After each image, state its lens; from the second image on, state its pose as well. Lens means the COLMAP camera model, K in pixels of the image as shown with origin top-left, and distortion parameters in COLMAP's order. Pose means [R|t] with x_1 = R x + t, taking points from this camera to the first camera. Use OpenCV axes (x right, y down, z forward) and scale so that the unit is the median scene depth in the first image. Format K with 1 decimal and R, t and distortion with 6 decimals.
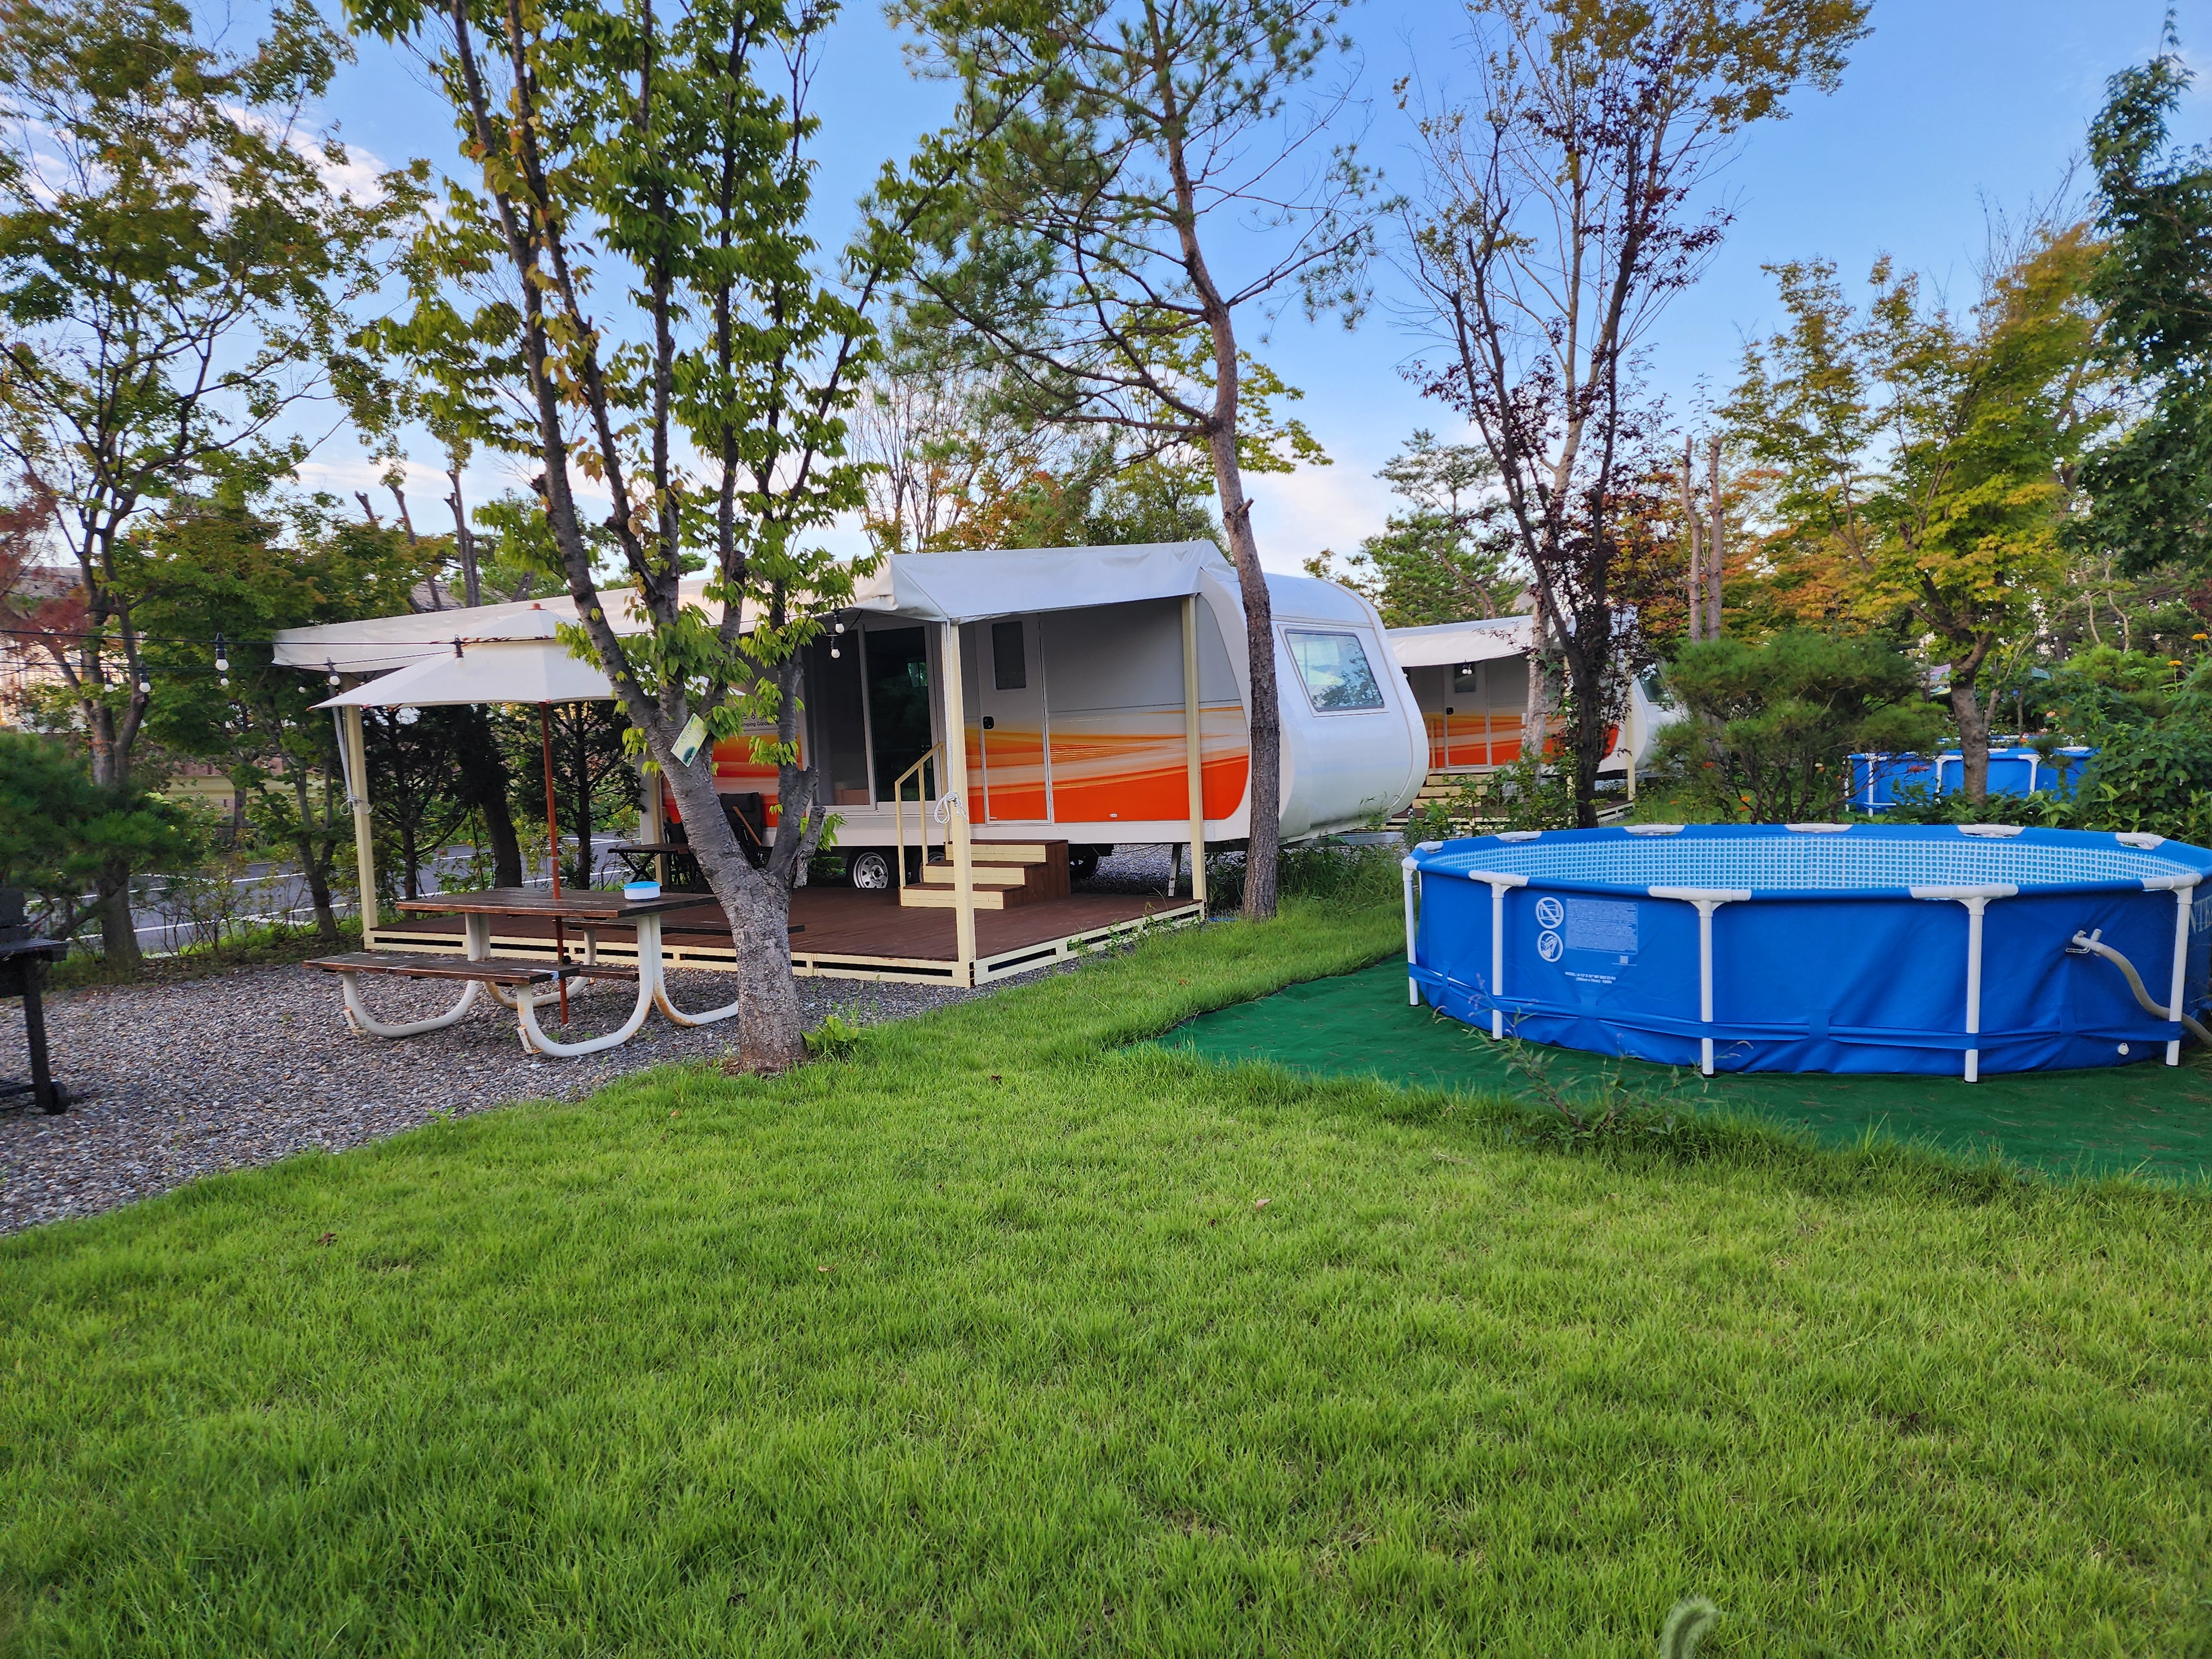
lens RADIAL K [[1449.8, 0, 1106.0], [0, 1449.8, 788.3], [0, 0, 1]] dist [0.067085, -0.051899]
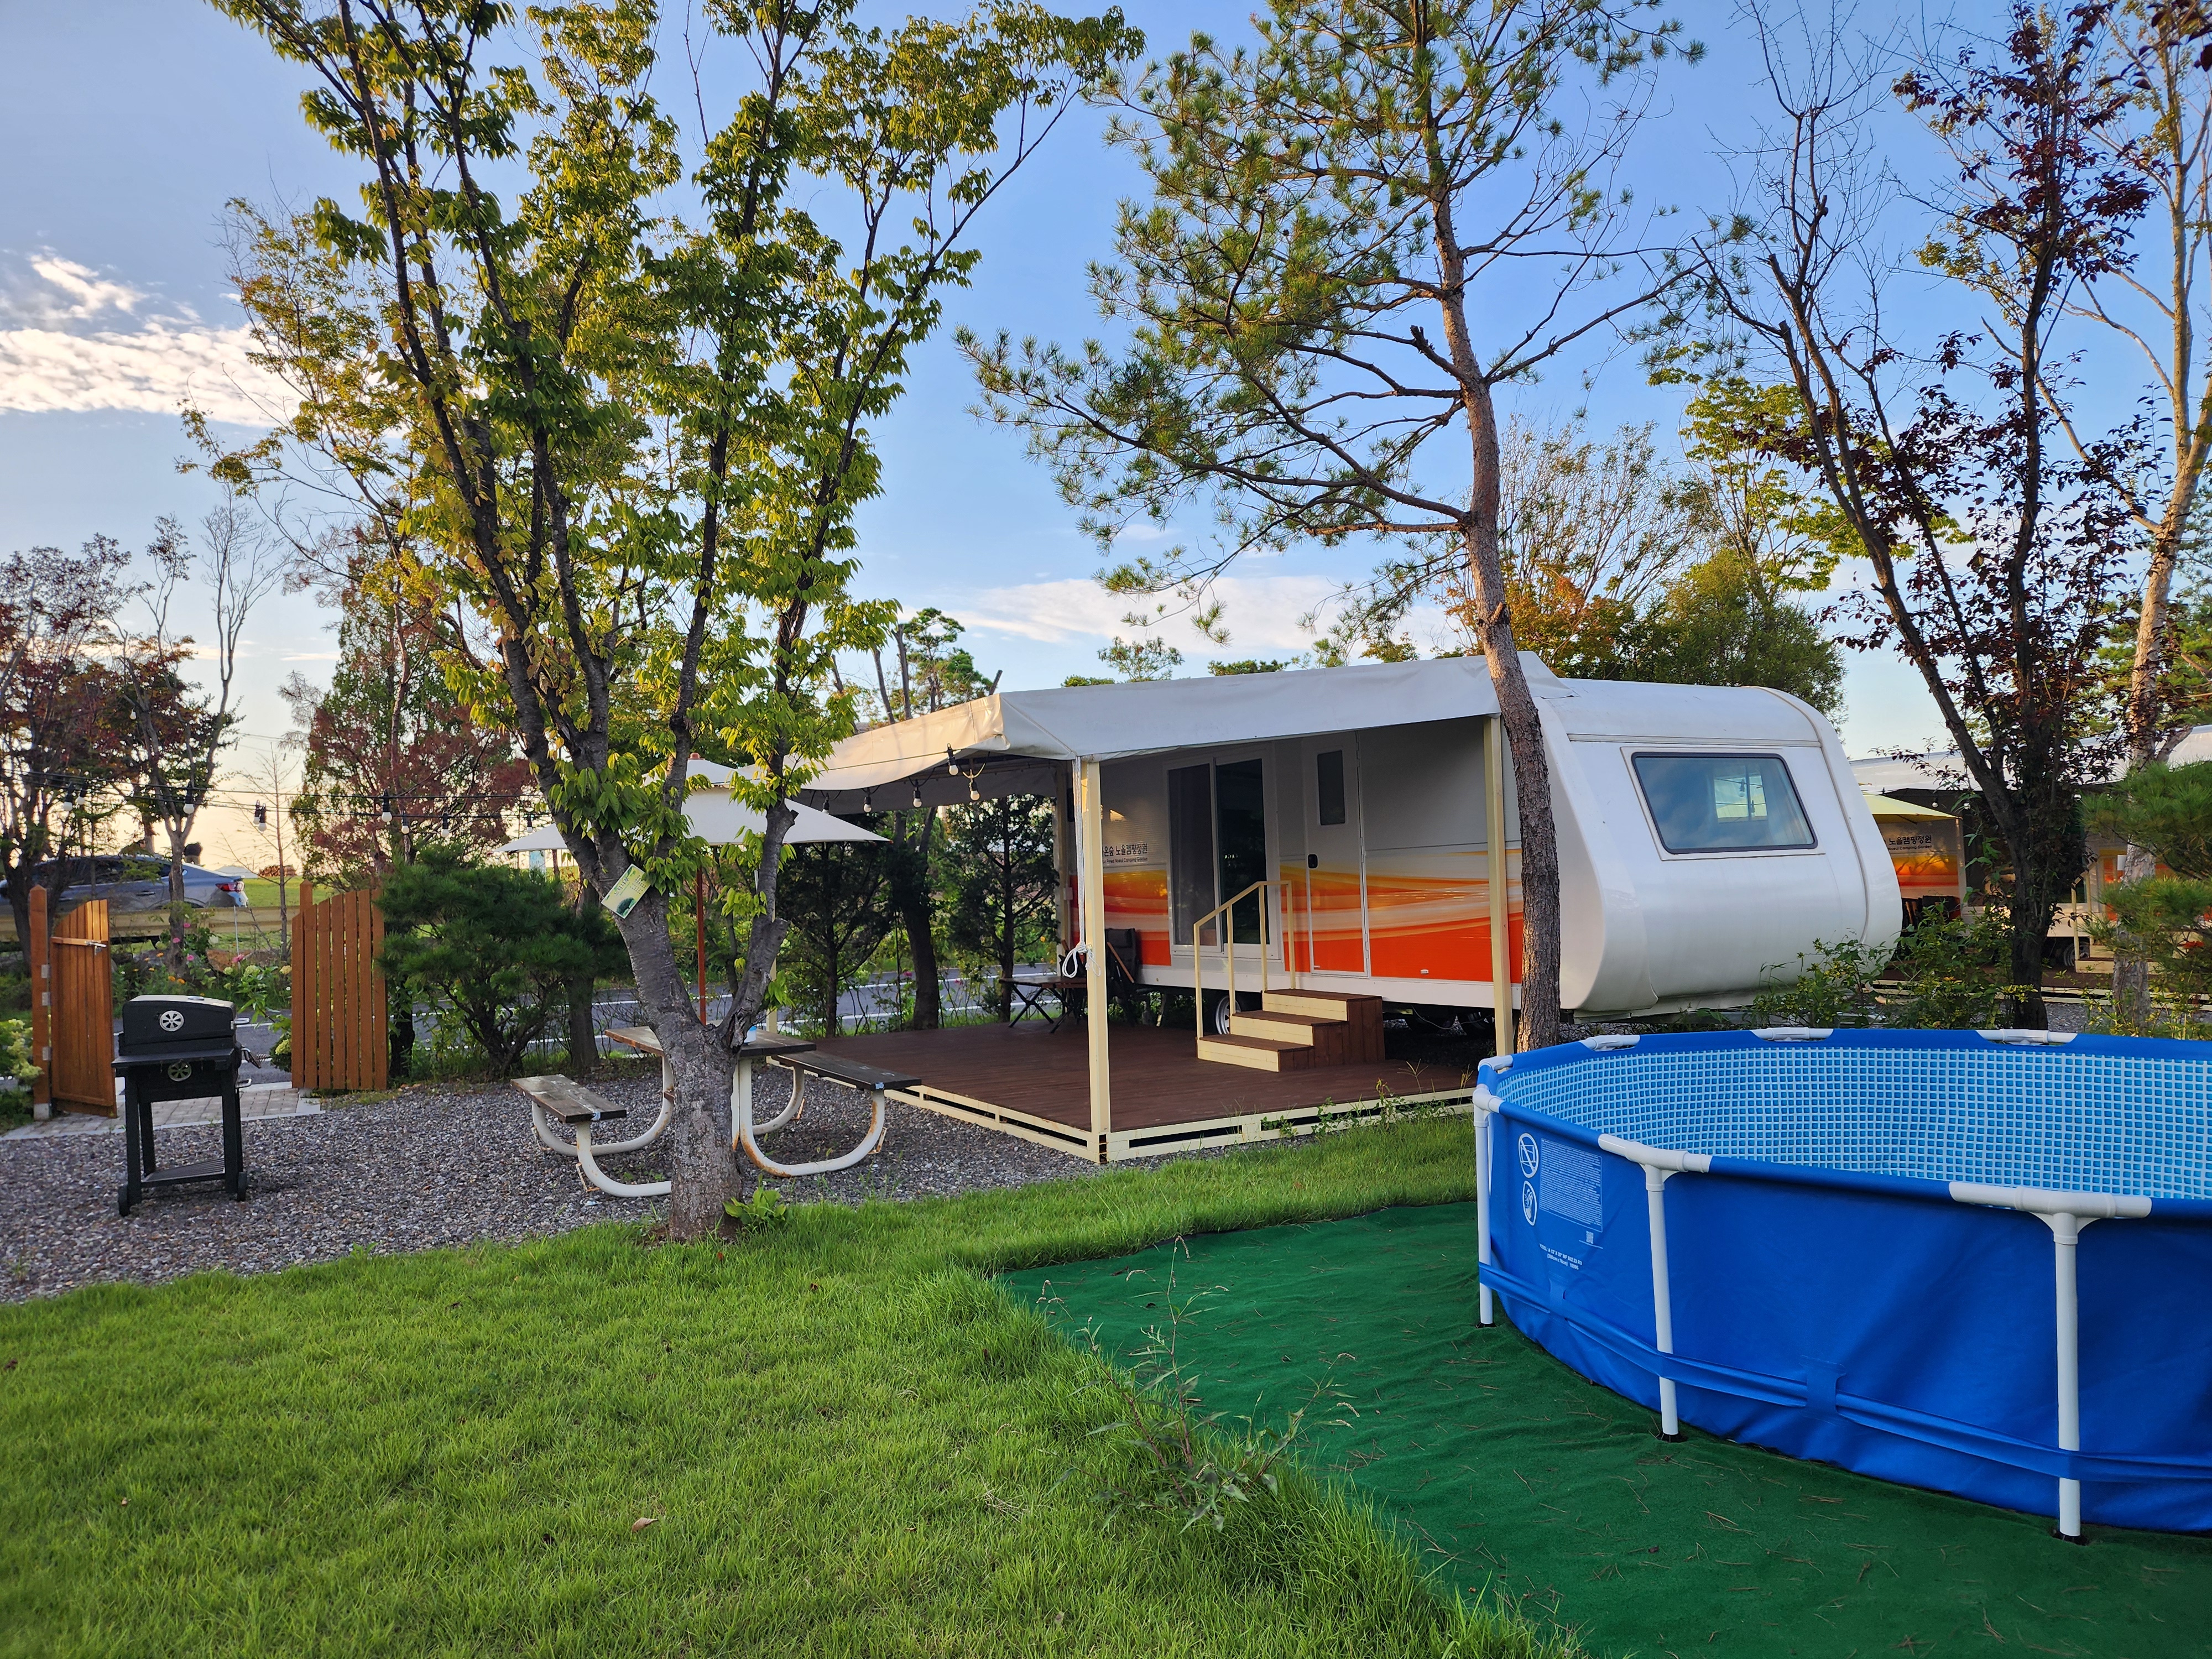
lens RADIAL K [[1449.8, 0, 1093.1], [0, 1449.8, 810.9], [0, 0, 1]] dist [0.067085, -0.051899]
pose [[0.892843, -0.006552, -0.450320, 0.292273], [-0.025024, 0.997628, -0.064130, -0.021363], [0.449672, 0.068526, 0.890561, 0.168628]]
